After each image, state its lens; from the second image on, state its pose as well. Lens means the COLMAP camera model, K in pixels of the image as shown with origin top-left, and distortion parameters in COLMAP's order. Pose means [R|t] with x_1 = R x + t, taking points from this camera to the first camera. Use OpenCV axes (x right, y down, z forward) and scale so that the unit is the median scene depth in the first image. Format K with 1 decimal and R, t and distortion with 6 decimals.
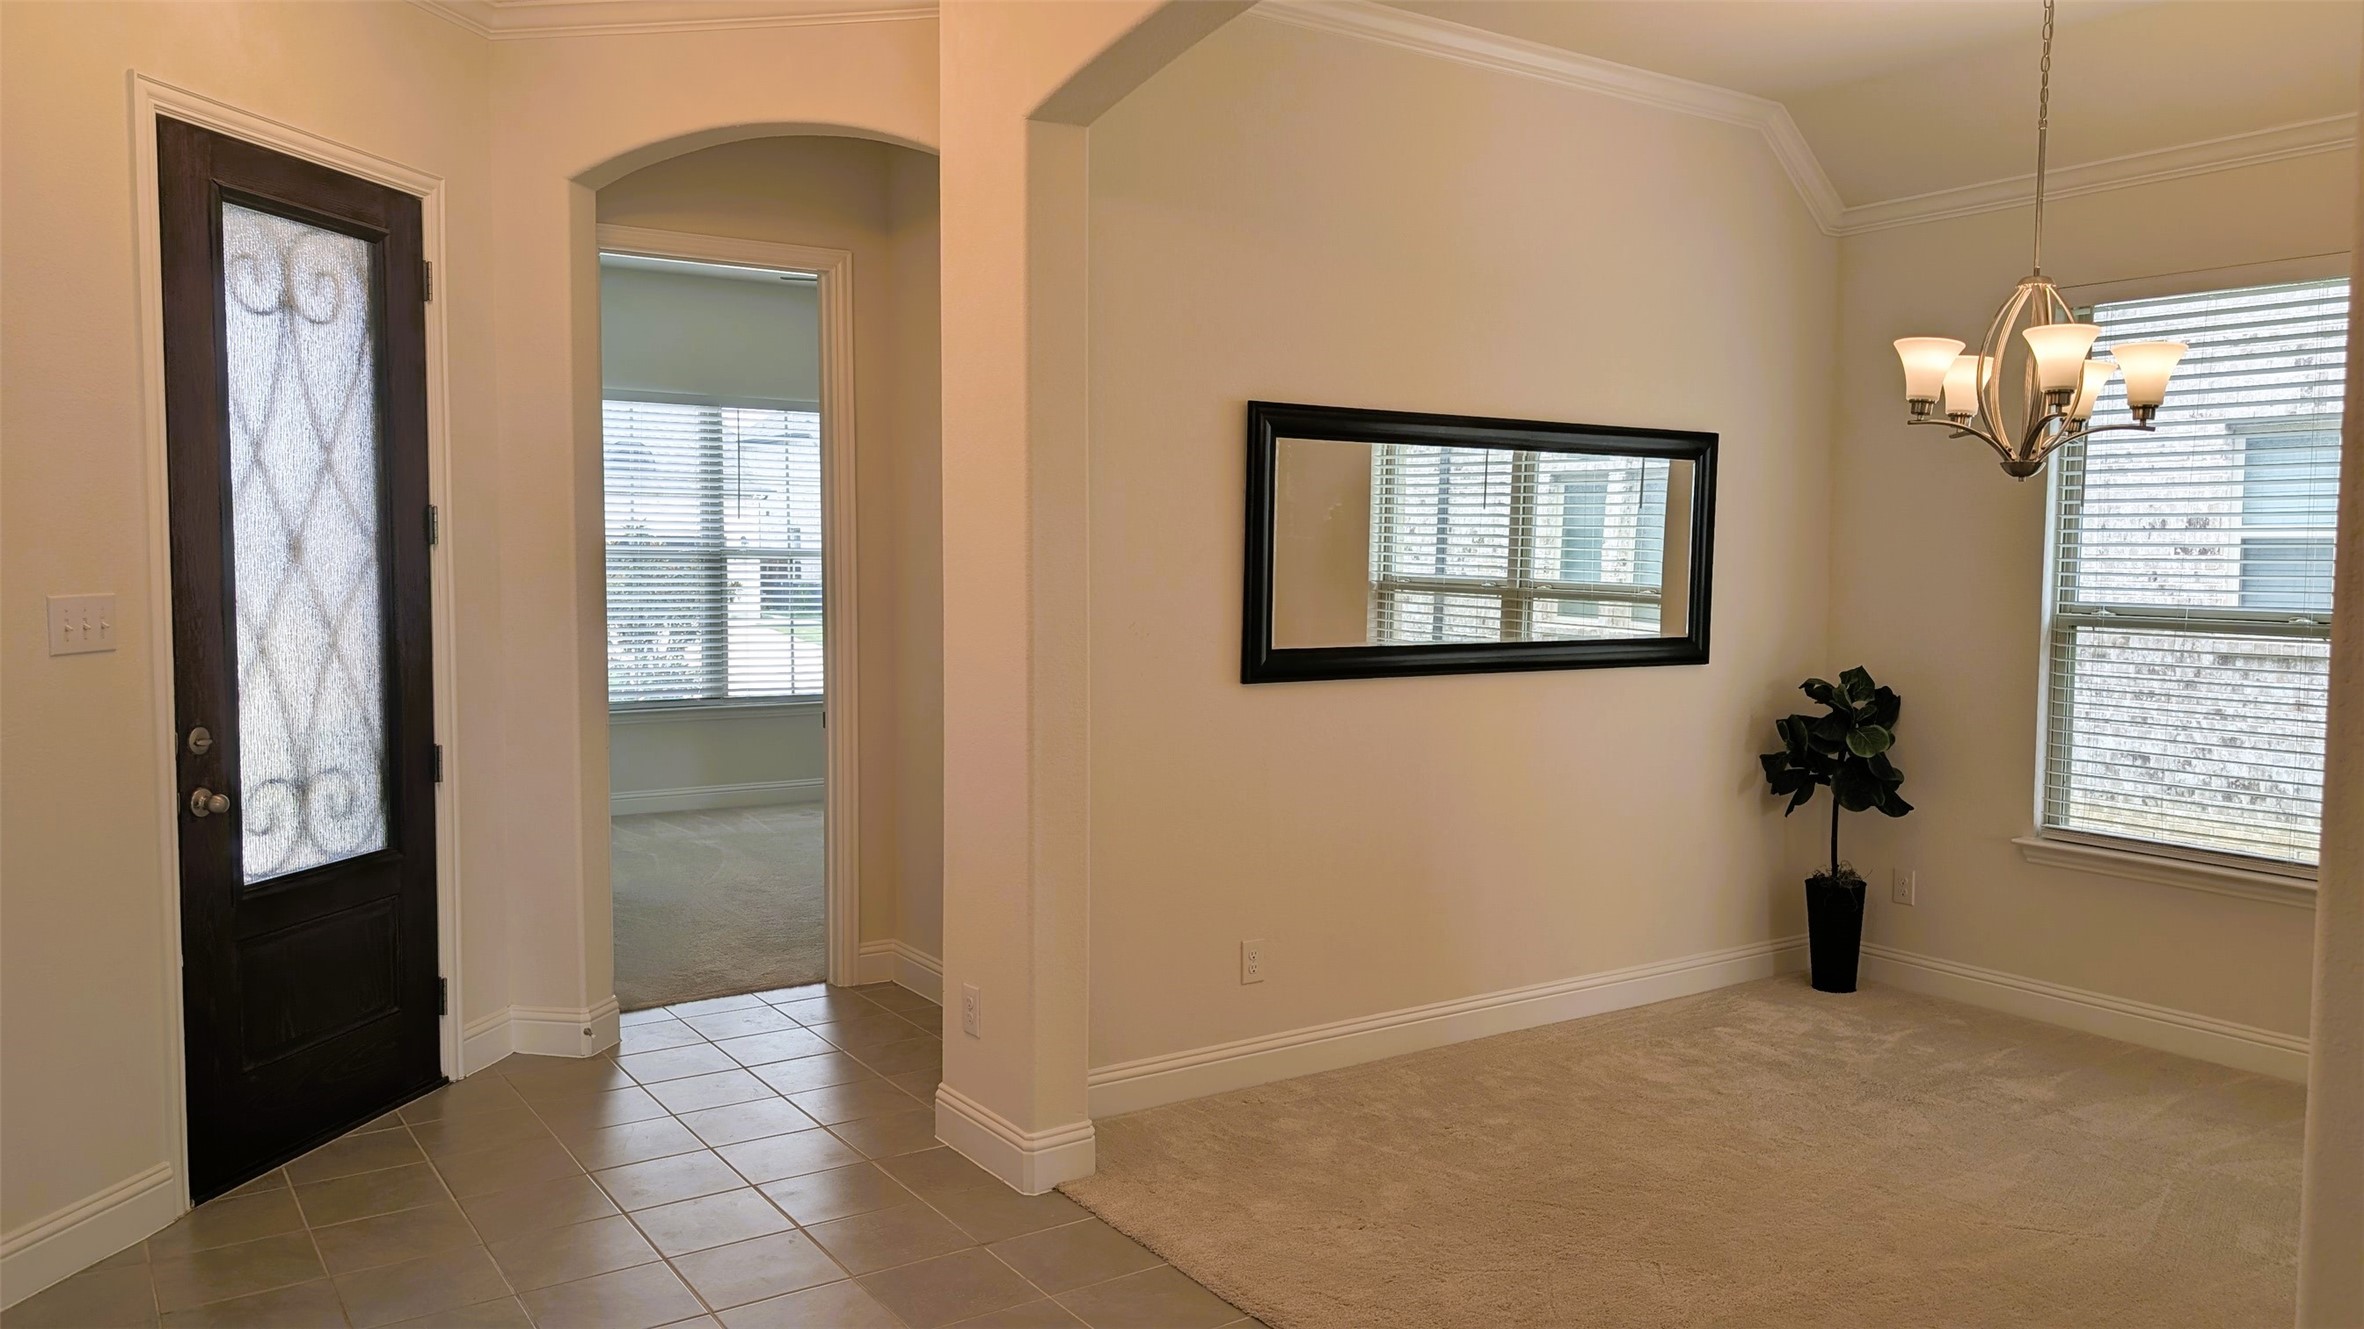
lens RADIAL K [[1681.7, 0, 1199.3], [0, 1681.7, 672.9], [0, 0, 1]] dist [0.033205, -0.041319]
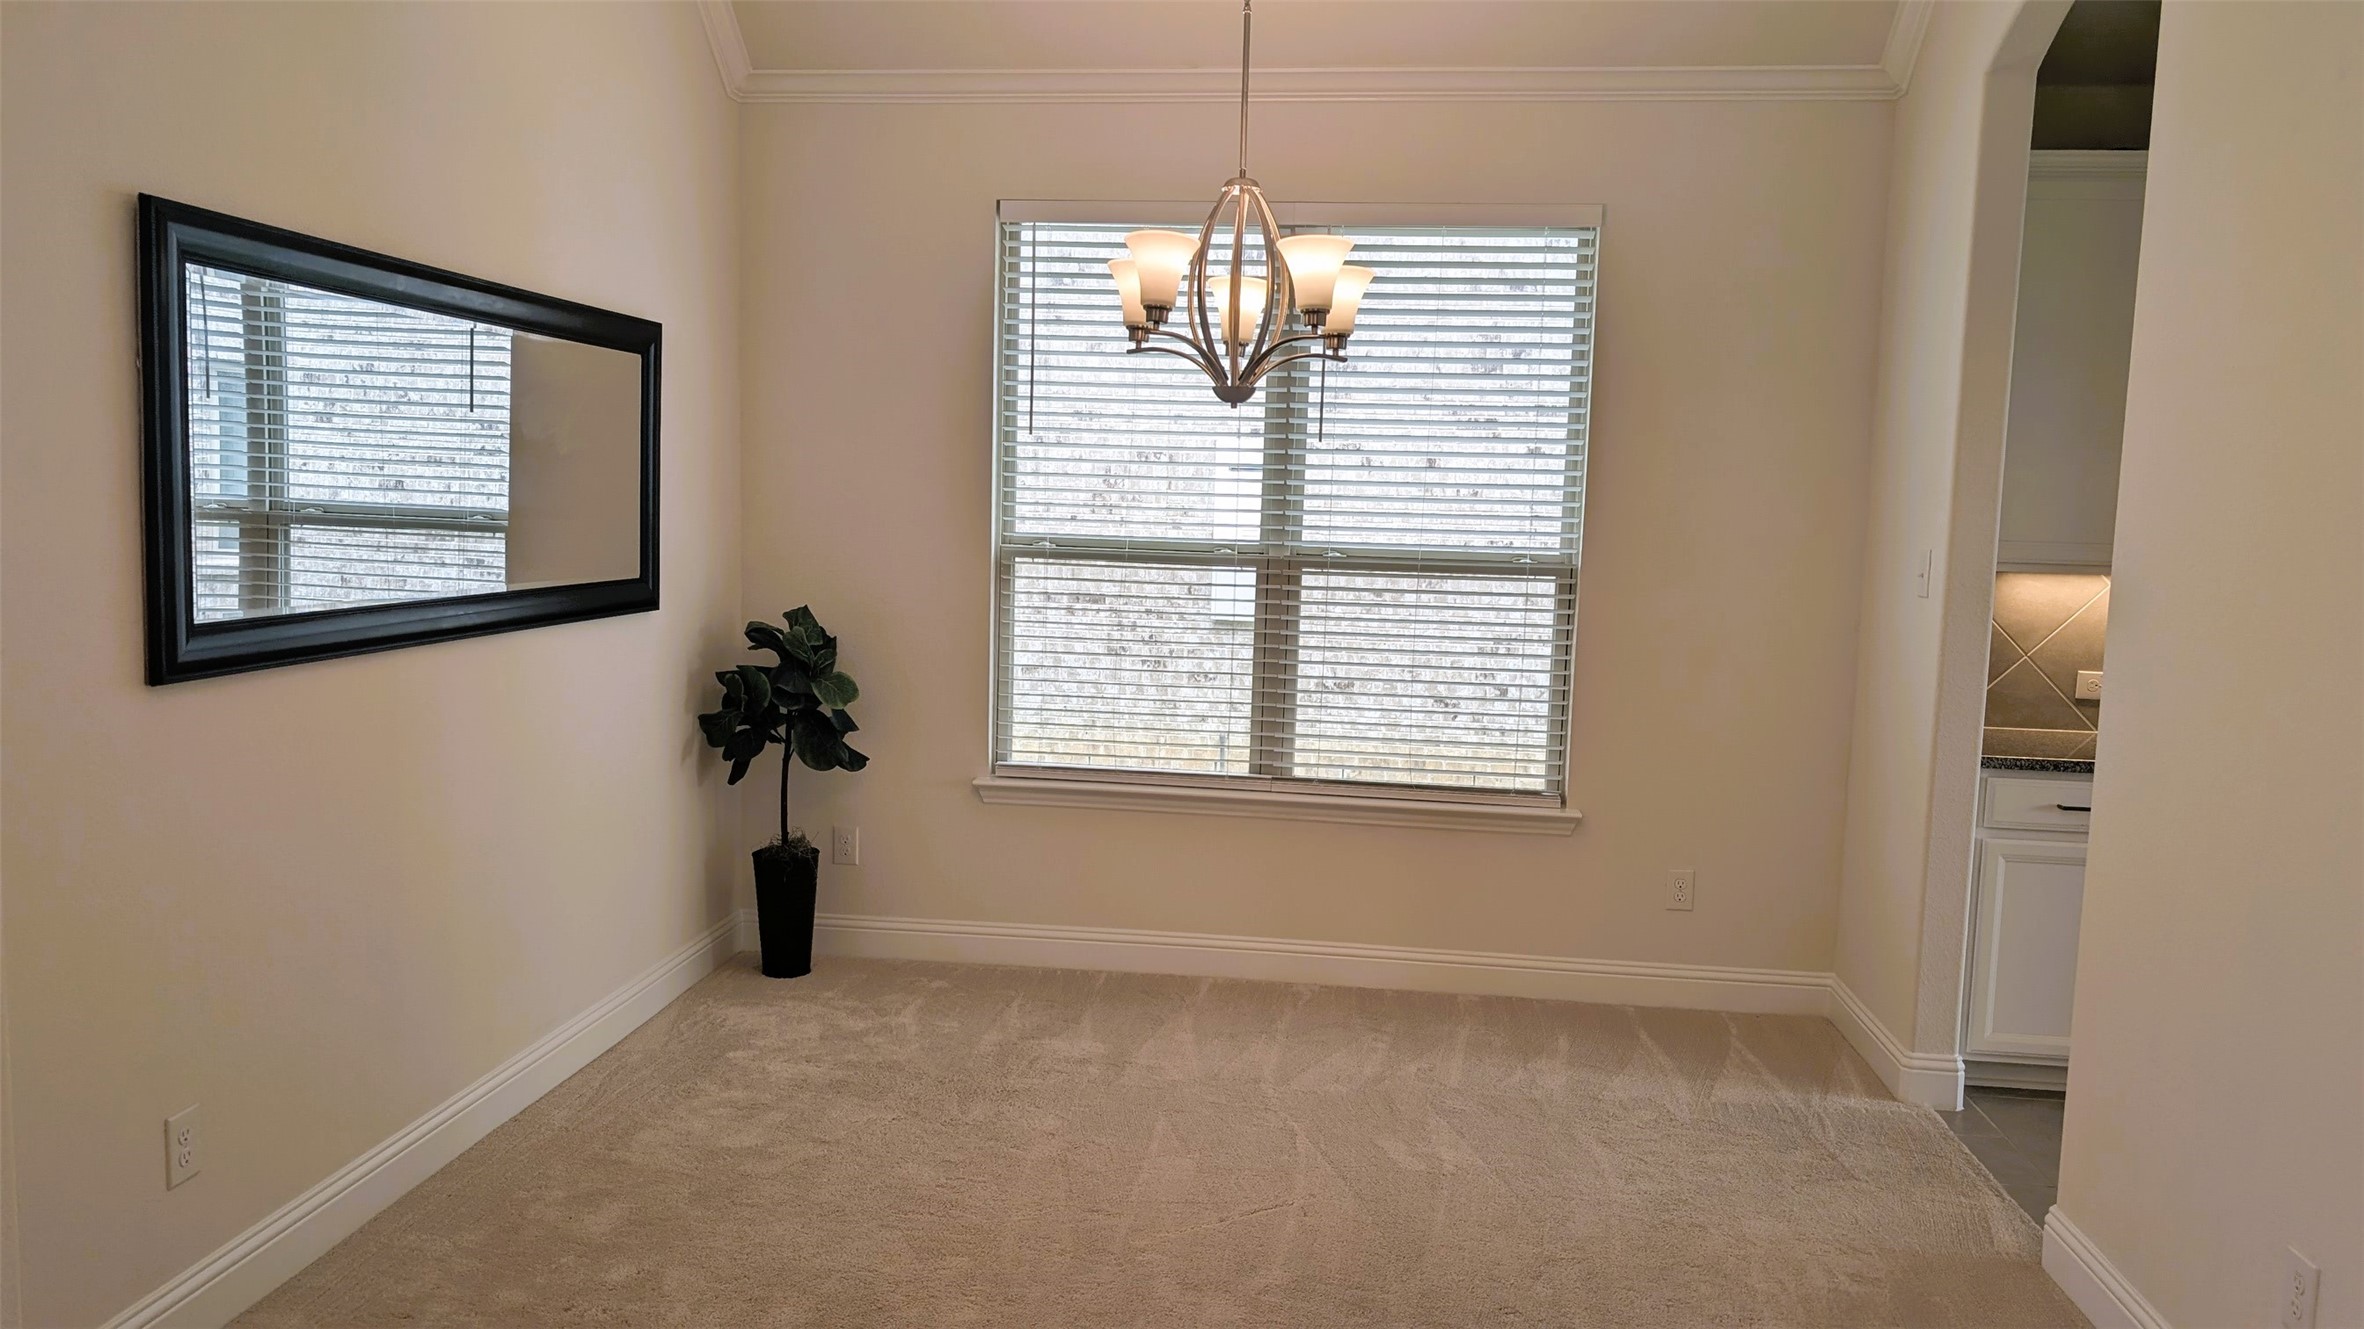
lens RADIAL K [[1681.7, 0, 1161.0], [0, 1681.7, 672.6], [0, 0, 1]] dist [0.033205, -0.041319]
pose [[0.658703, -0.069545, 0.749182, -0.169409], [0.031335, 0.997391, 0.065035, -0.023546], [-0.751750, -0.019364, 0.659164, 0.325460]]
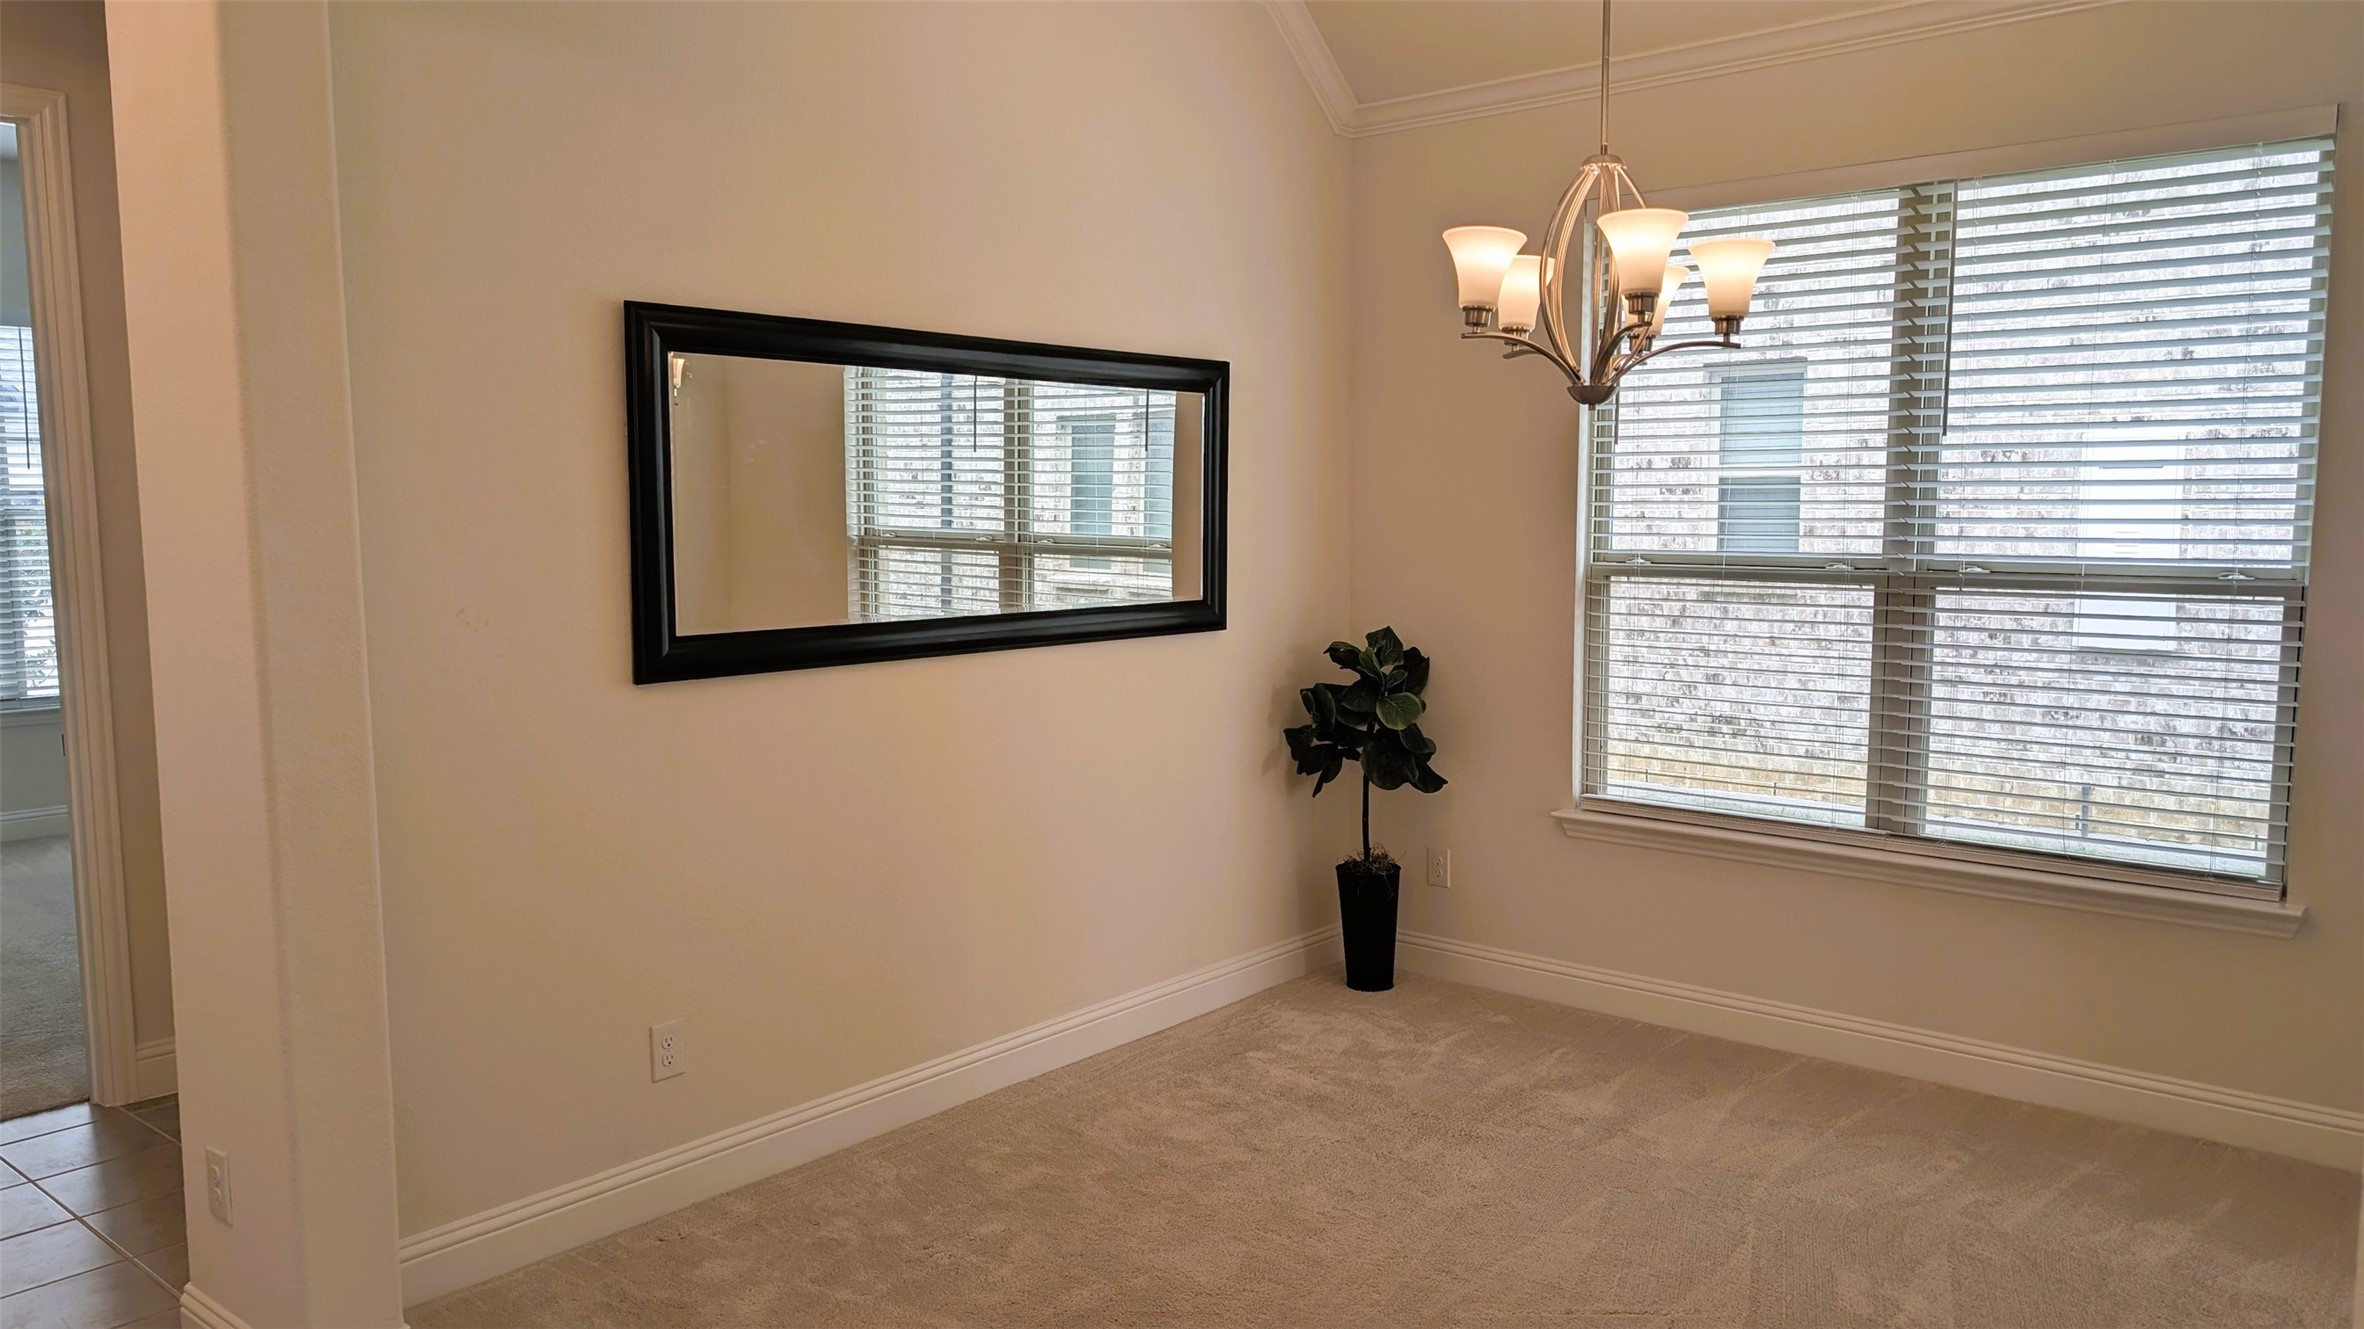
lens RADIAL K [[1681.7, 0, 1172.9], [0, 1681.7, 677.3], [0, 0, 1]] dist [0.033205, -0.041319]
pose [[0.964327, -0.040373, 0.261618, 0.056227], [0.031441, 0.998774, 0.038236, -0.016681], [-0.262840, -0.028647, 0.964414, 0.201116]]
